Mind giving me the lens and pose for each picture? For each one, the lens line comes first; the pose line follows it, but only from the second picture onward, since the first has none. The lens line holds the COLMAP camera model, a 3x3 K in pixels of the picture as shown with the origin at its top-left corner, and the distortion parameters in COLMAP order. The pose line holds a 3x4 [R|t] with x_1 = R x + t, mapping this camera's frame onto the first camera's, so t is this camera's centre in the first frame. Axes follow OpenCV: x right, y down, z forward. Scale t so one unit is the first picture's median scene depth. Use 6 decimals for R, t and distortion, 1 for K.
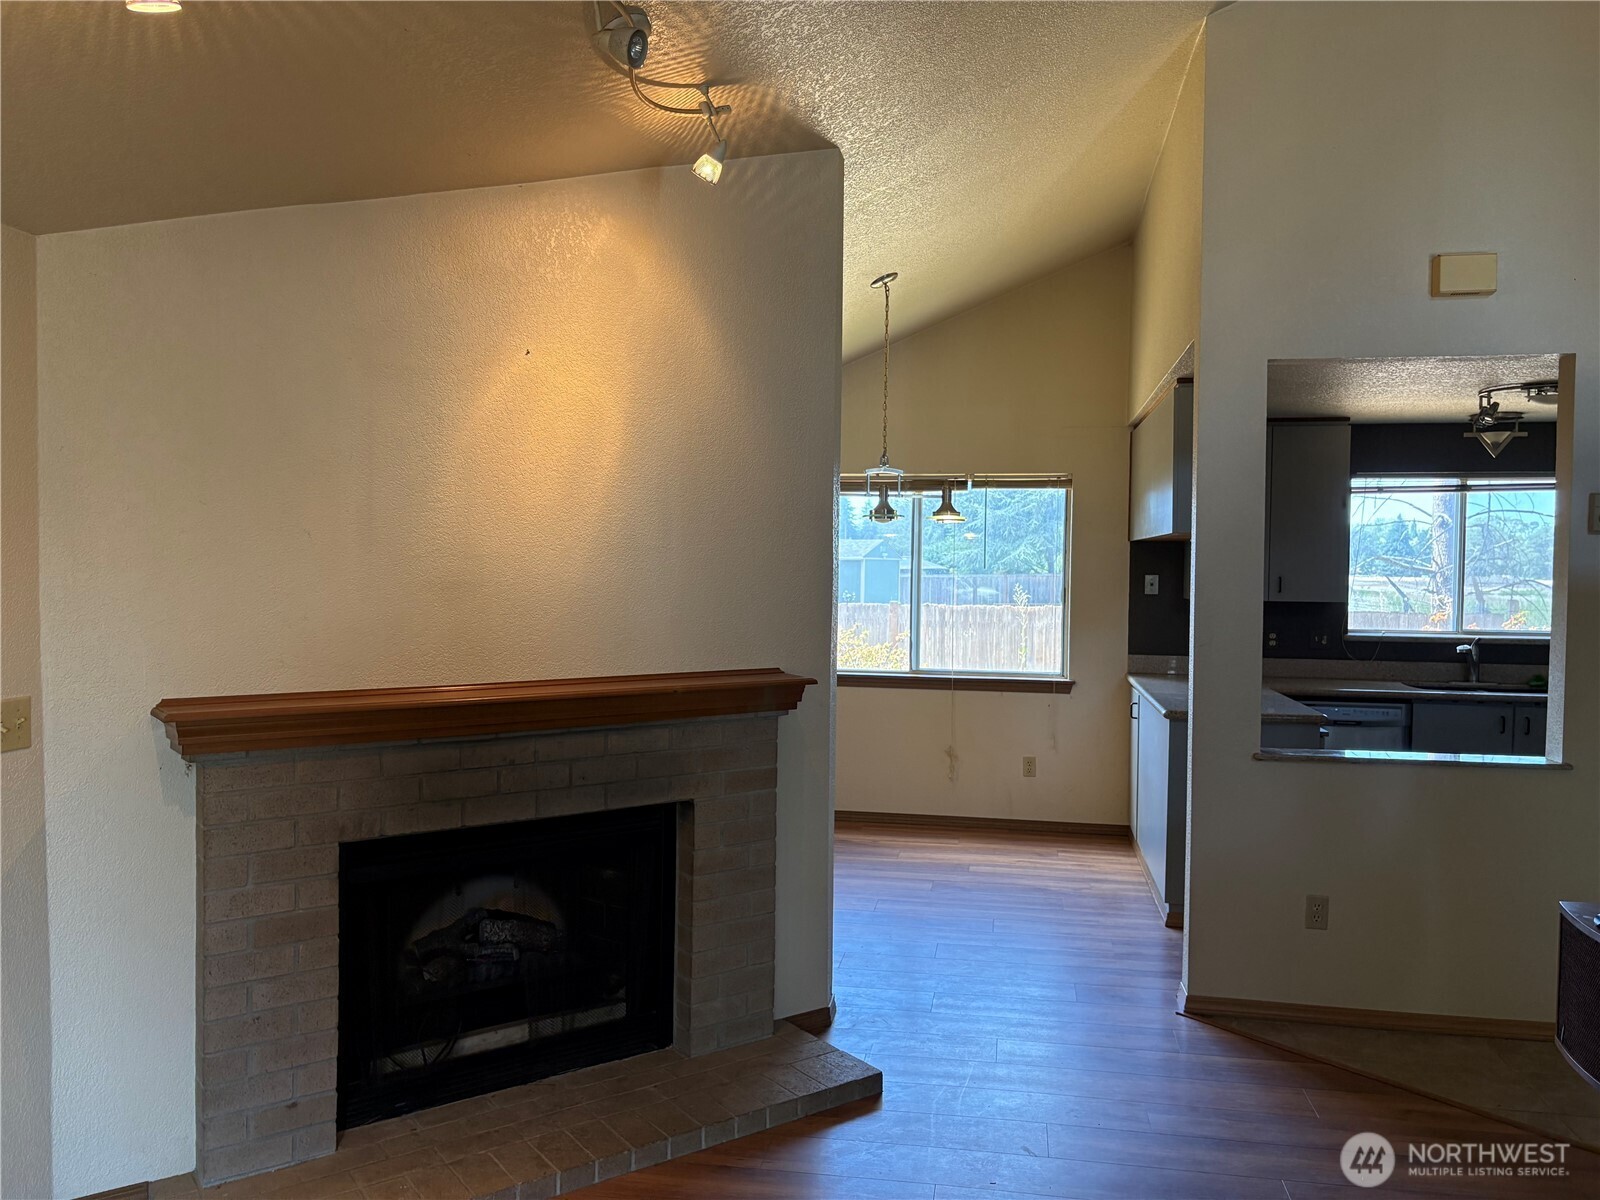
lens RADIAL K [[1222.1, 0, 799.4], [0, 1222.1, 604.6], [0, 0, 1]] dist [0.027828, 0.001557]
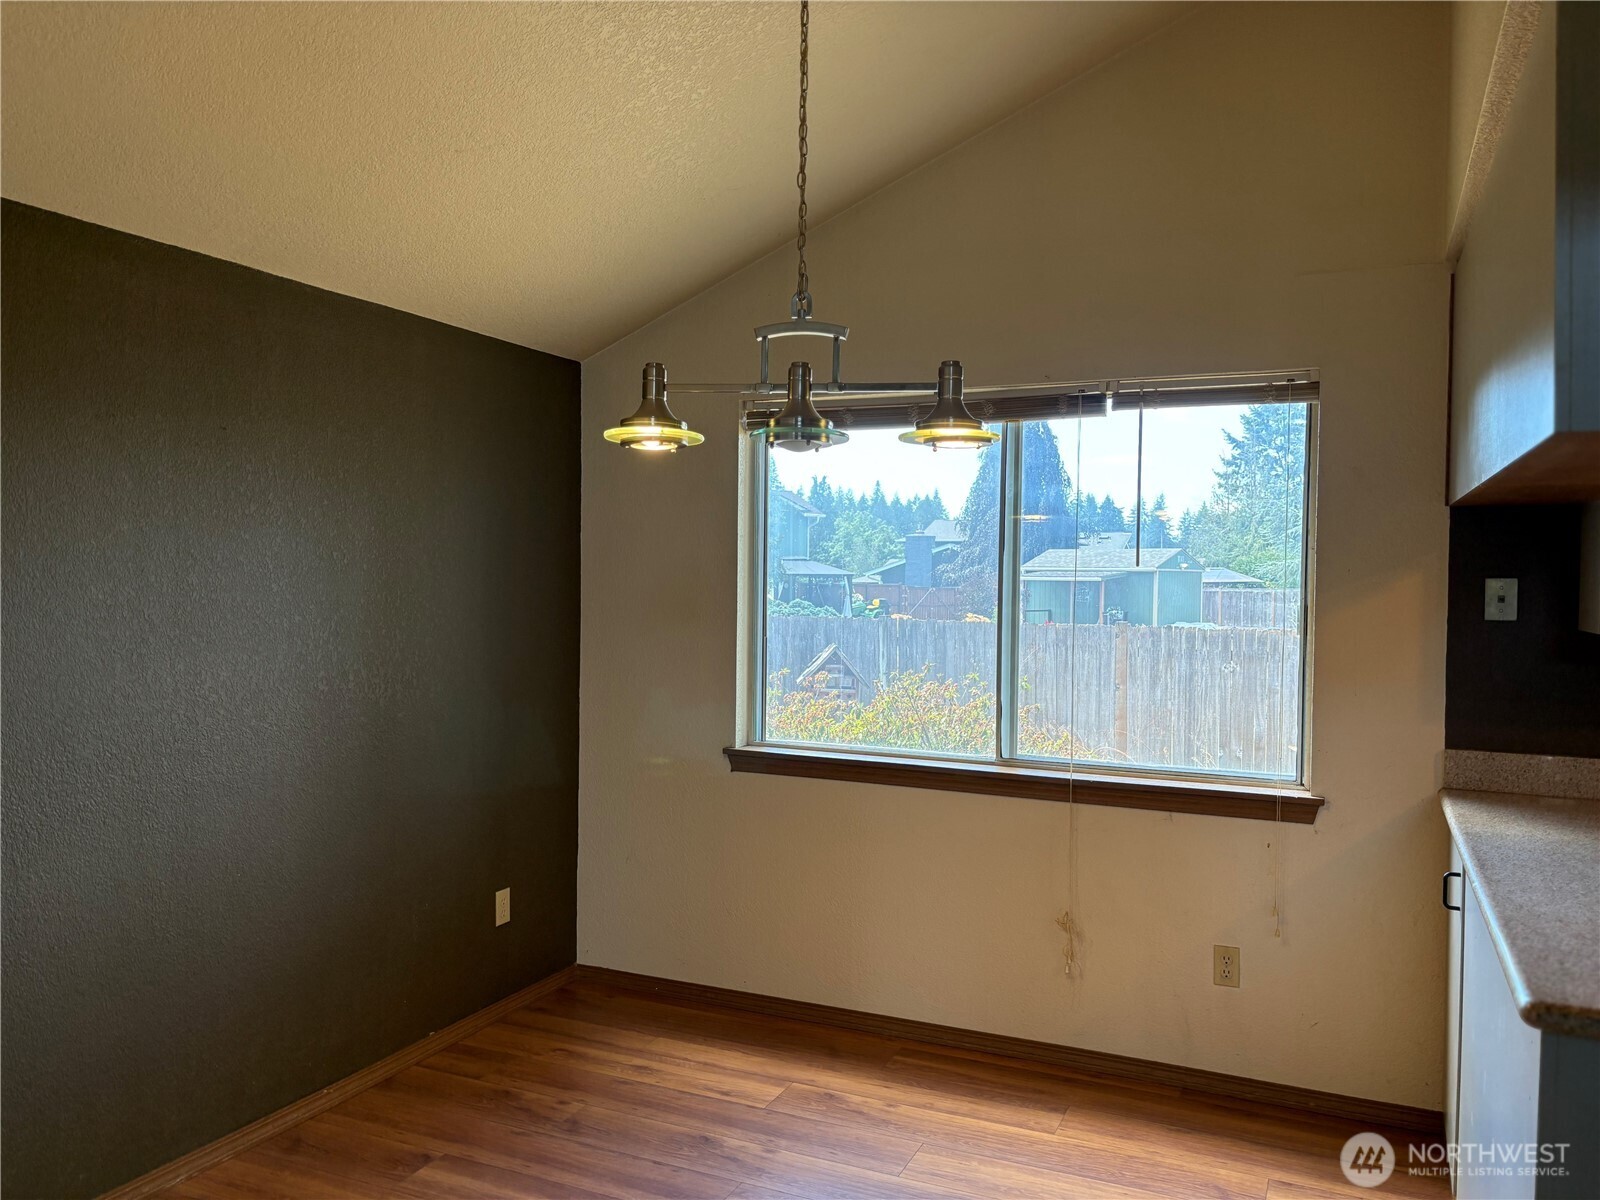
lens RADIAL K [[1222.1, 0, 812.7], [0, 1222.1, 605.8], [0, 0, 1]] dist [0.027828, 0.001557]
pose [[0.970231, 0.006714, -0.242088, 0.154919], [-0.009304, 0.999911, -0.009558, -0.007391], [0.242003, 0.011526, 0.970207, 0.509074]]
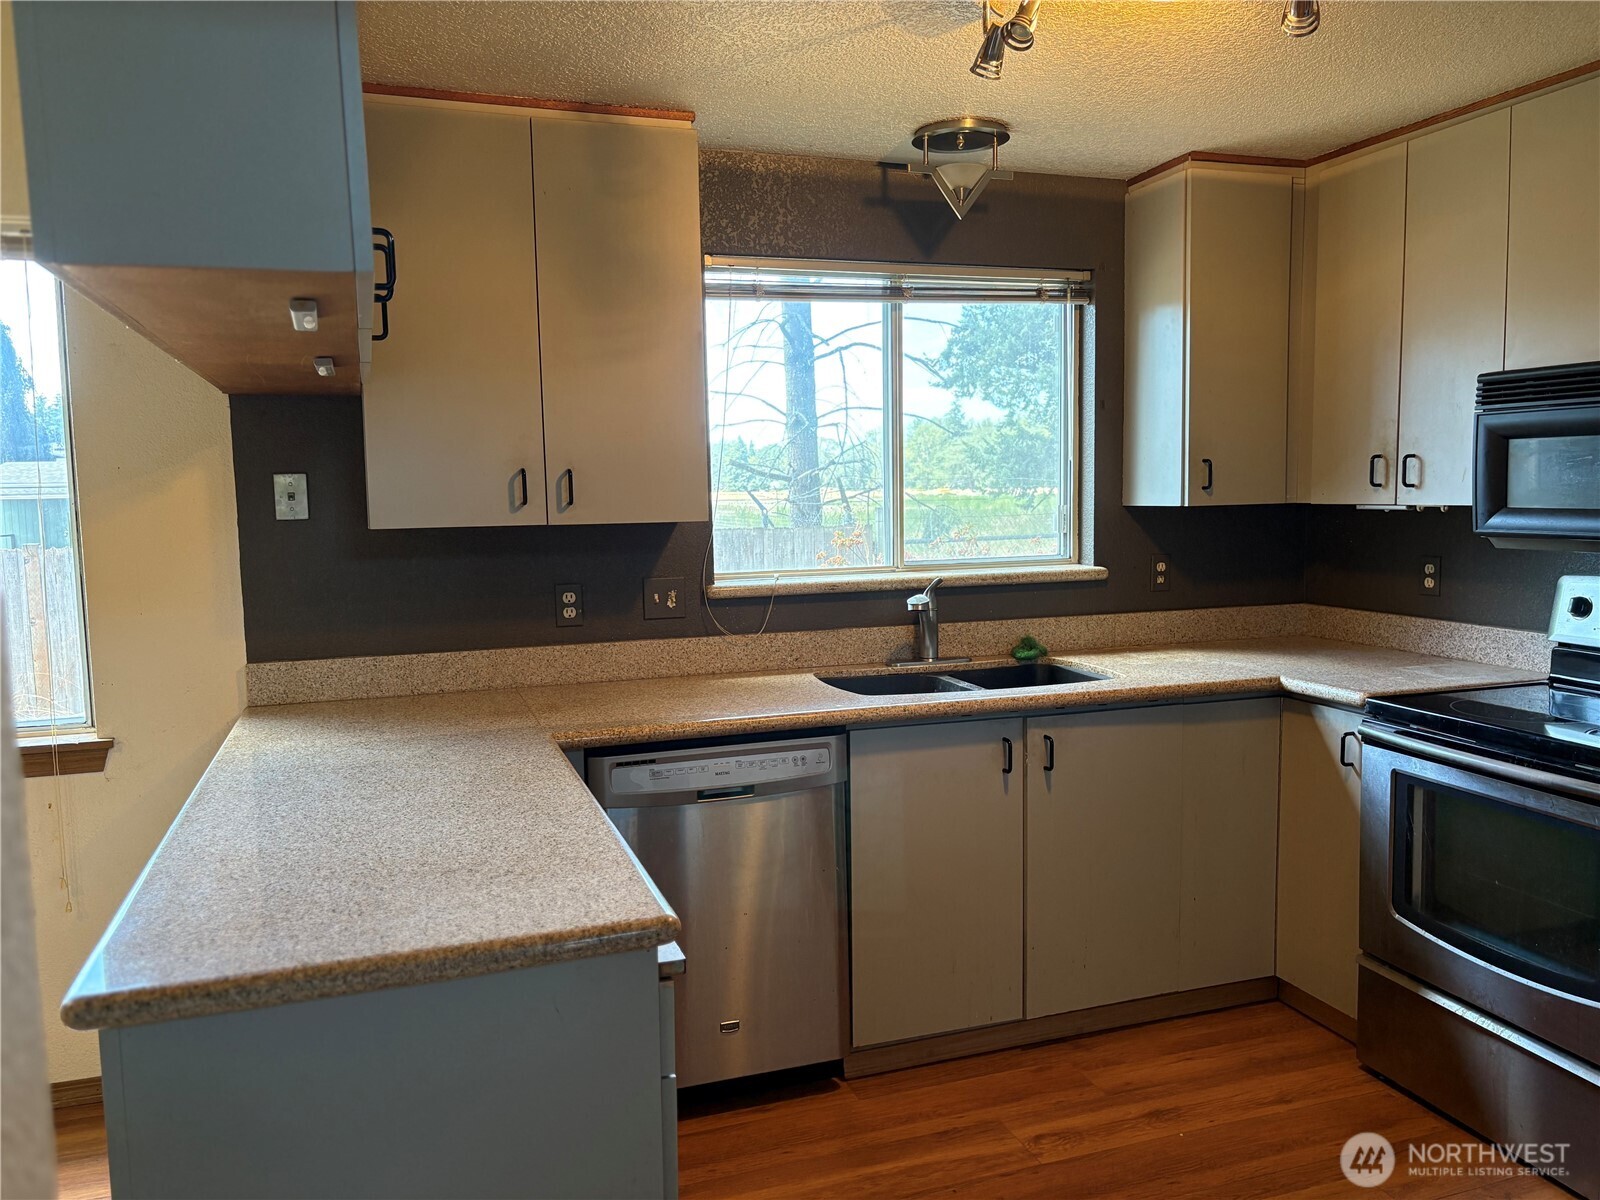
lens RADIAL K [[1222.1, 0, 793.8], [0, 1222.1, 598.4], [0, 0, 1]] dist [0.027828, 0.001557]
pose [[0.878827, -0.070234, 0.471943, 0.246915], [0.043056, 0.996745, 0.068157, -0.002728], [-0.475194, -0.039579, 0.878990, 0.563785]]
